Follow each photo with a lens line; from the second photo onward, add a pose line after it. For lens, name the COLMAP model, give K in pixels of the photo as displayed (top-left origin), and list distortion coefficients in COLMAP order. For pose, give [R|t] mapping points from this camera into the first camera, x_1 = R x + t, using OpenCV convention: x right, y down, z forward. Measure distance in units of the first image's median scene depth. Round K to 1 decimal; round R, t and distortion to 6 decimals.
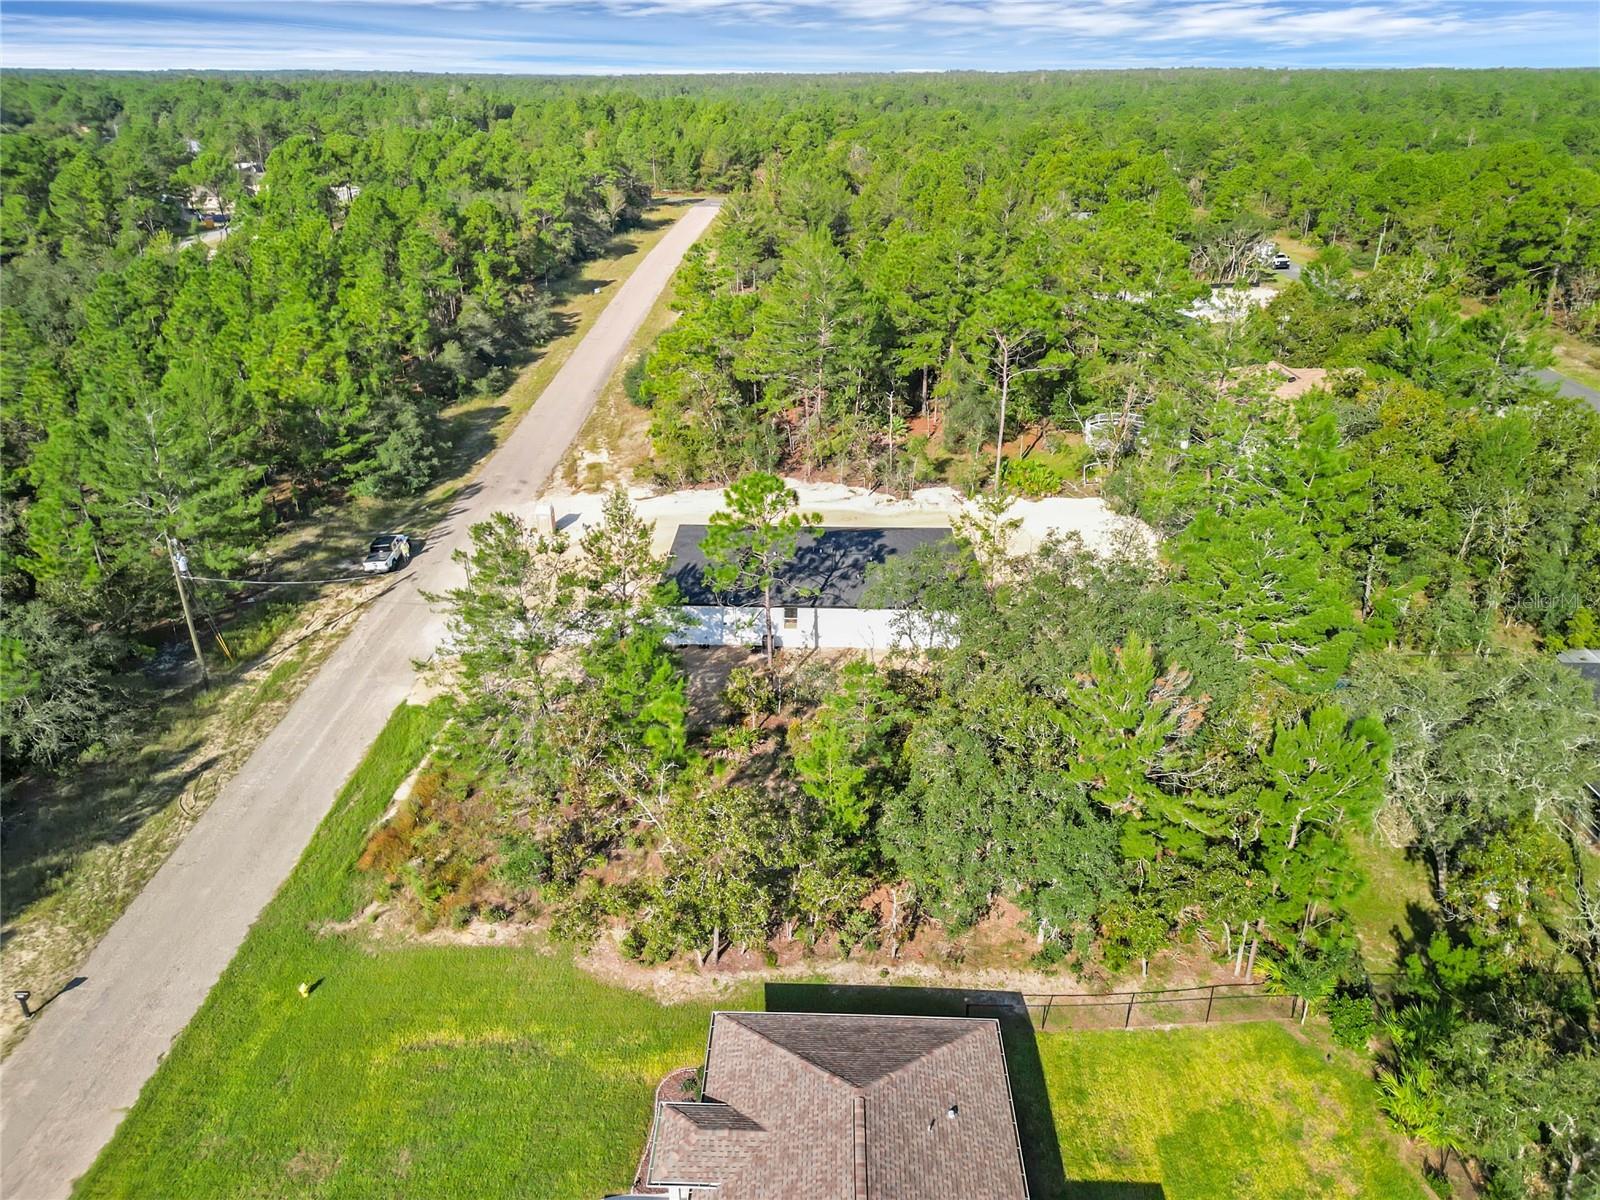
lens RADIAL K [[1111.7, 0, 796.4], [0, 1111.7, 613.5], [0, 0, 1]] dist [0.060201, -0.044246]
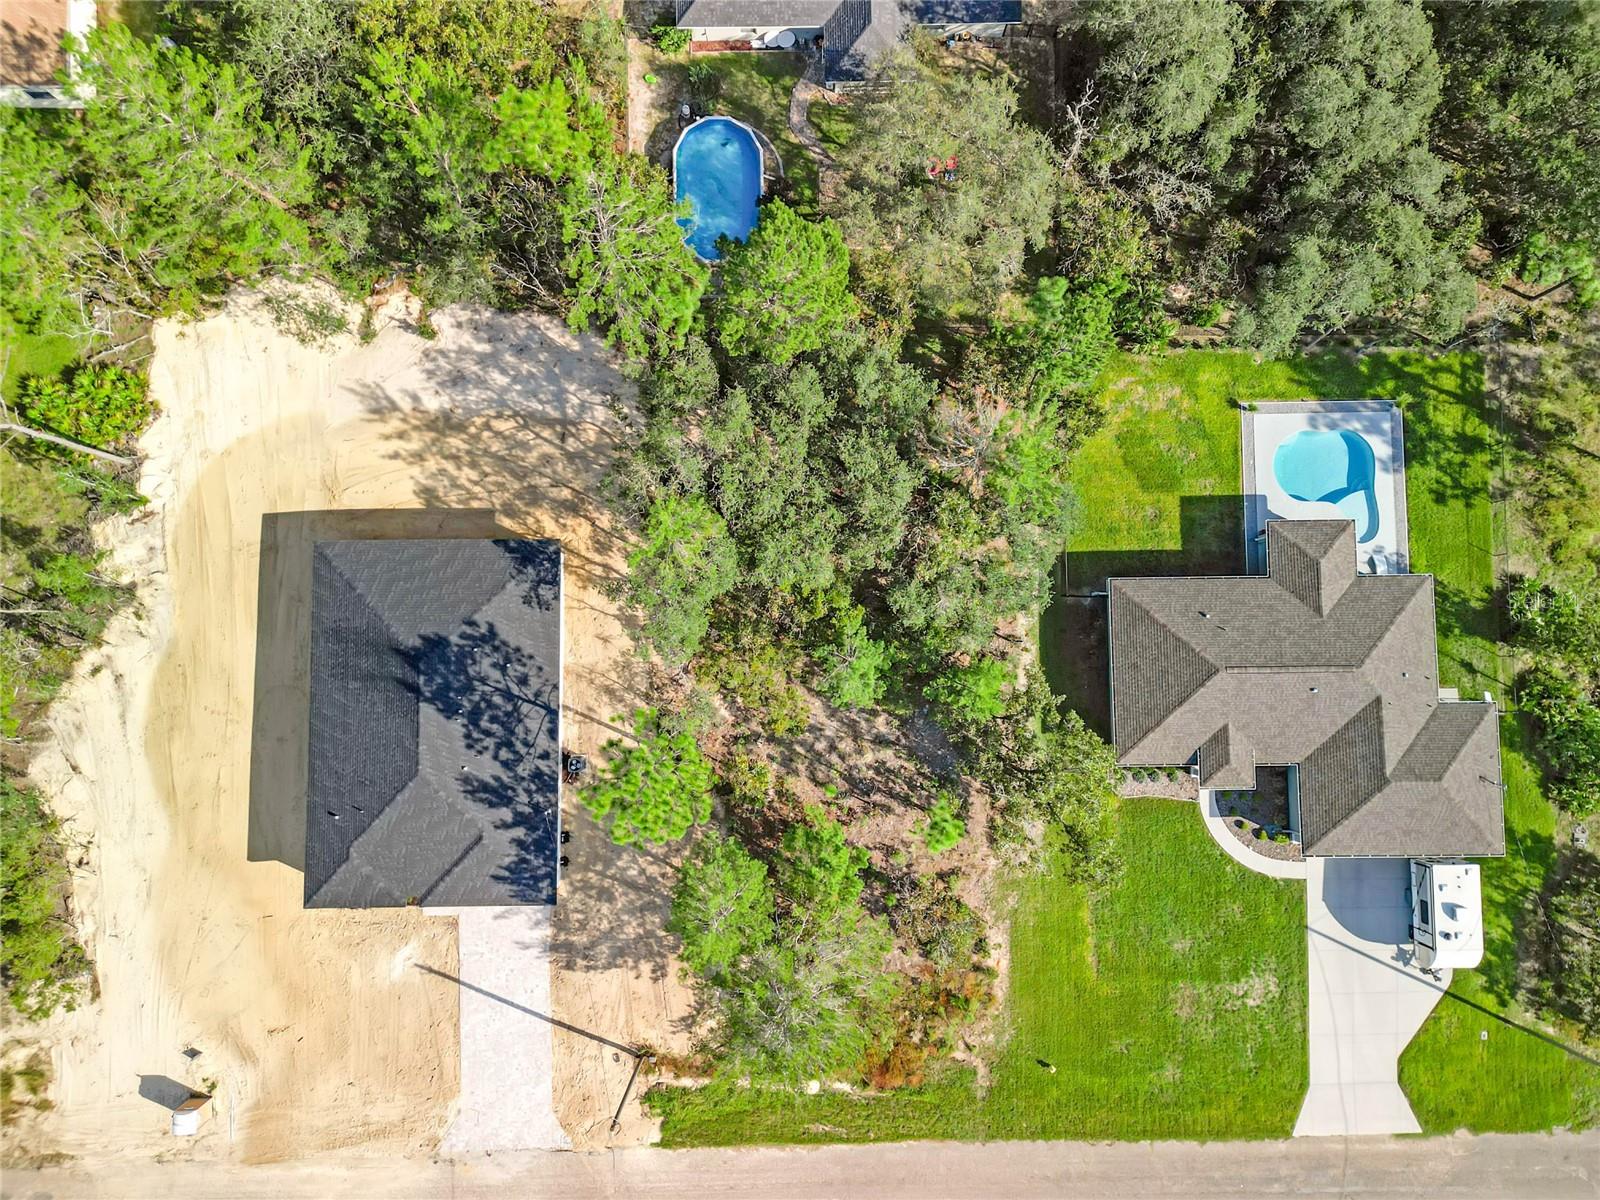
lens RADIAL K [[1132.3, 0, 795.8], [0, 1132.3, 602.1], [0, 0, 1]] dist [0.053020, -0.047428]
pose [[-0.043284, -0.997032, 0.063671, 0.037074], [0.436848, 0.038427, 0.898714, -0.681335], [-0.898493, 0.066714, 0.433888, 0.399241]]
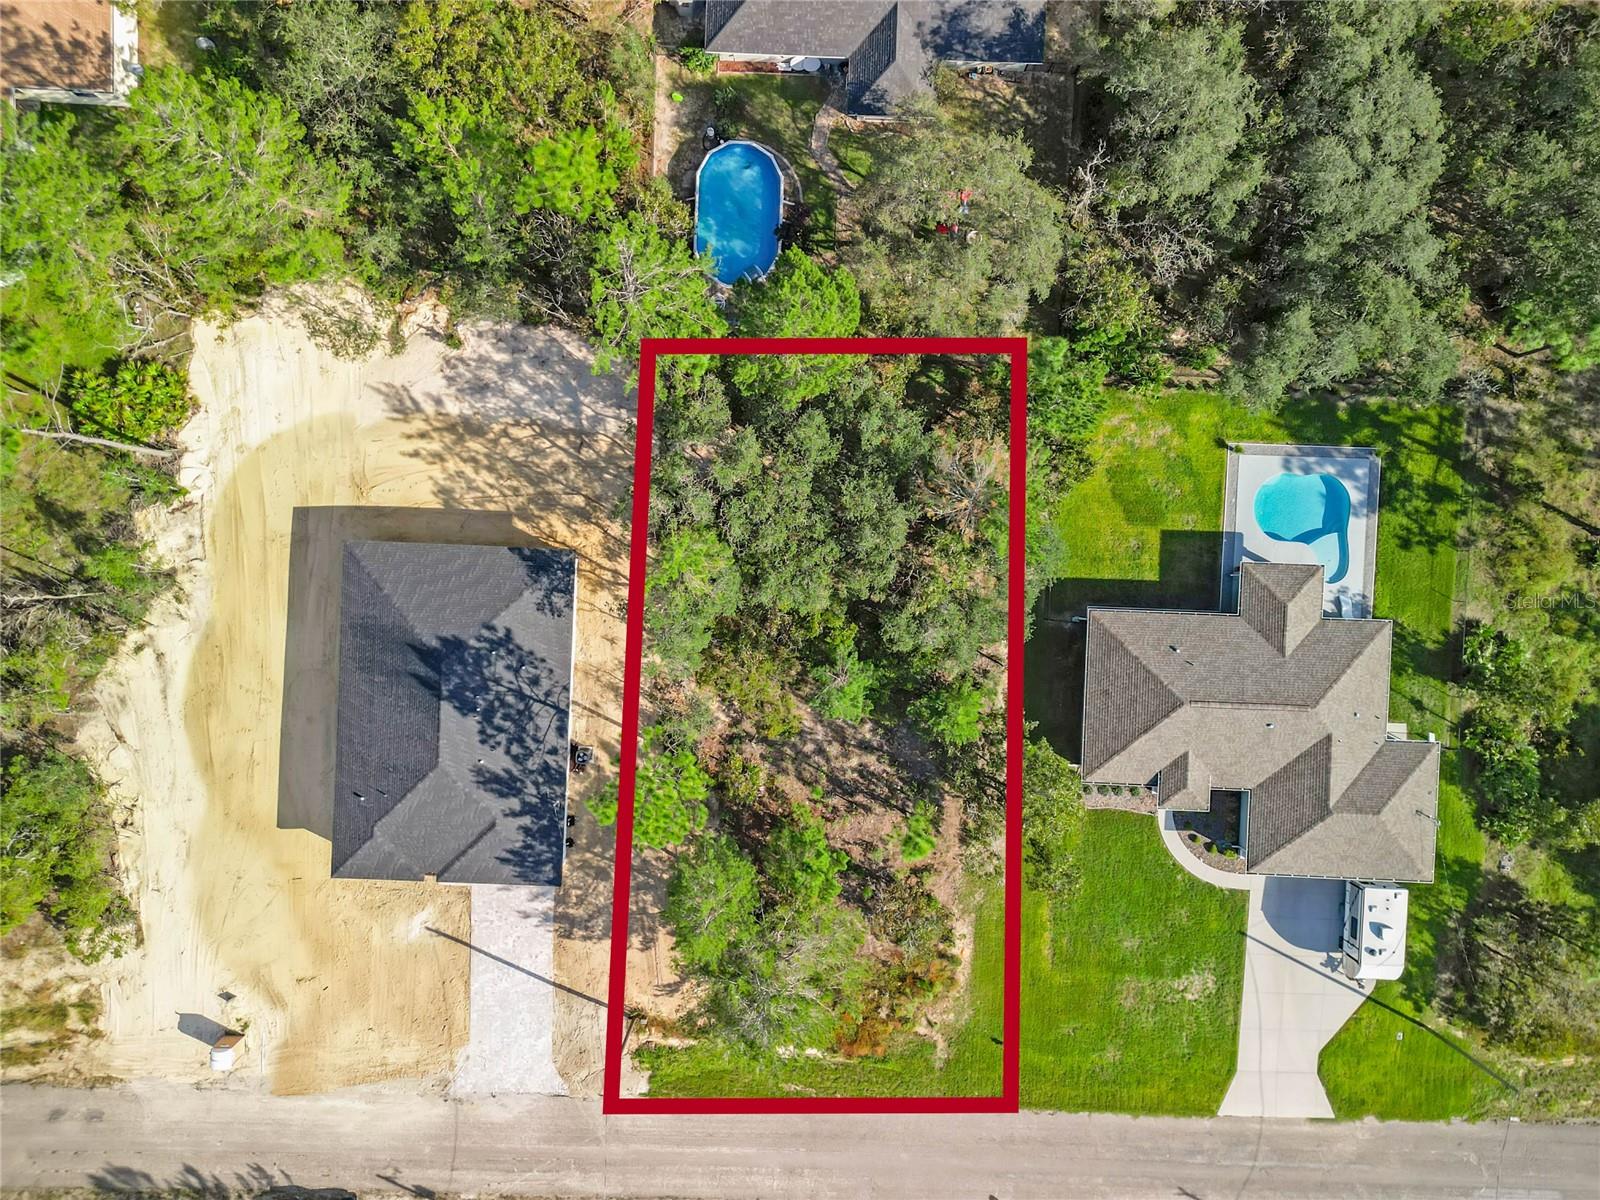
lens RADIAL K [[1130.3, 0, 792.3], [0, 1130.3, 603.7], [0, 0, 1]] dist [0.057001, -0.055195]
pose [[0.006325, -0.999522, -0.030254, 0.130726], [0.438596, -0.024416, 0.898352, -0.731259], [-0.898662, -0.018952, 0.438233, 0.372122]]
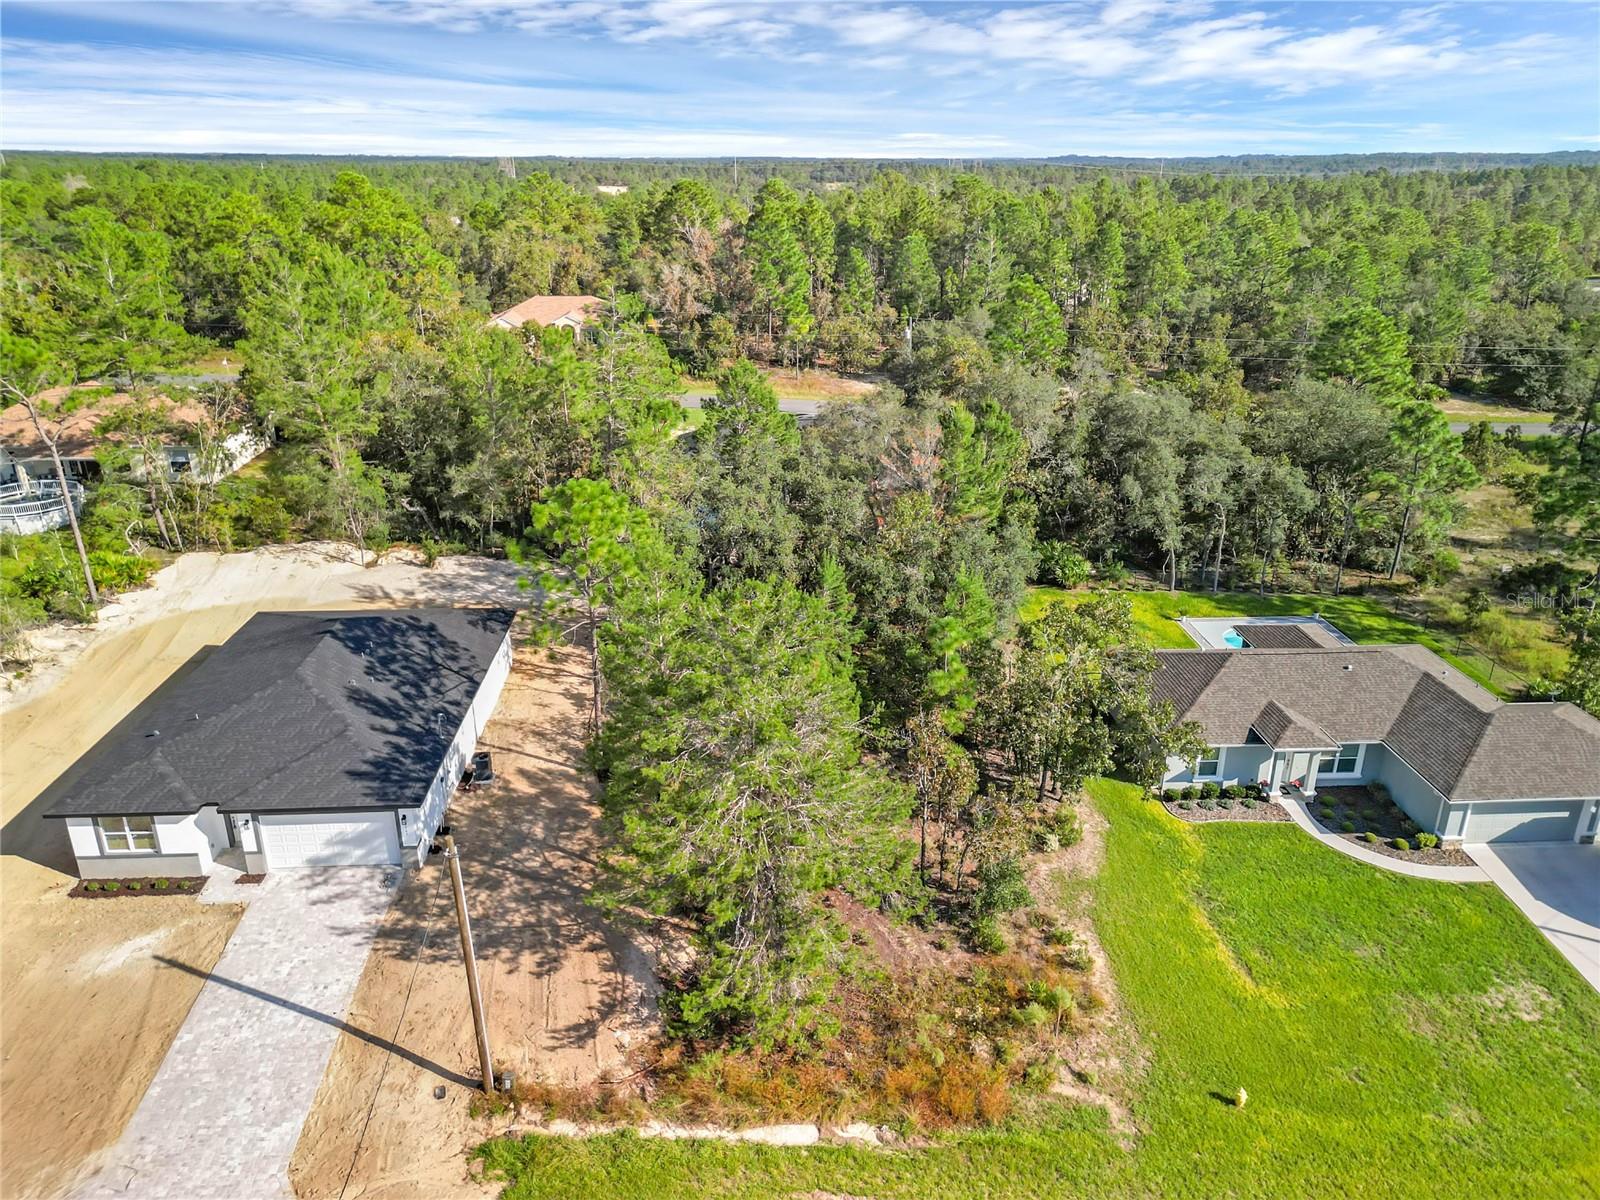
lens RADIAL K [[1132.8, 0, 802.2], [0, 1132.8, 598.1], [0, 0, 1]] dist [0.049860, -0.042157]
pose [[-0.087737, -0.362438, 0.927869, -0.629462], [0.431529, 0.825695, 0.363331, -0.219197], [-0.897822, 0.432280, 0.083959, 0.661823]]
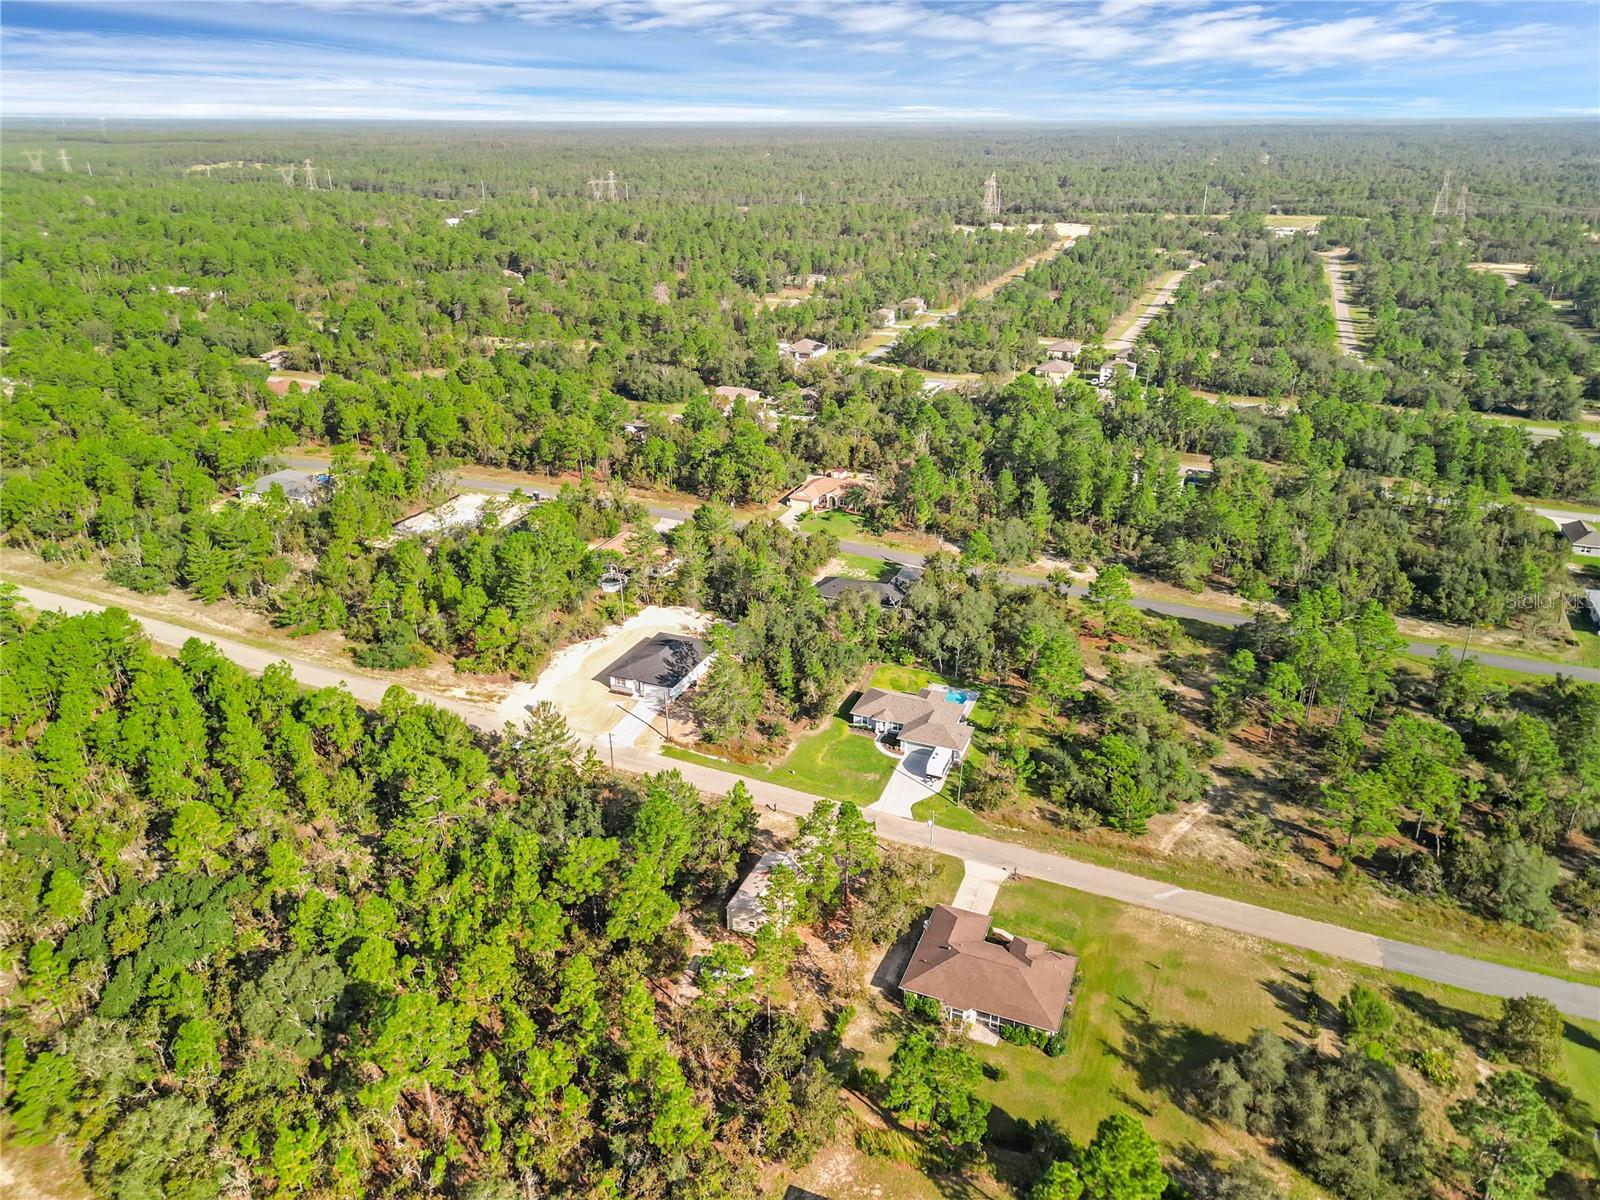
lens RADIAL K [[1122.3, 0, 796.6], [0, 1122.3, 598.4], [0, 0, 1]] dist [0.088000, -0.086803]
pose [[0.345447, -0.369320, 0.862710, -2.246993], [0.407989, 0.886984, 0.216344, -0.655124], [-0.845110, 0.277241, 0.457085, -0.604314]]
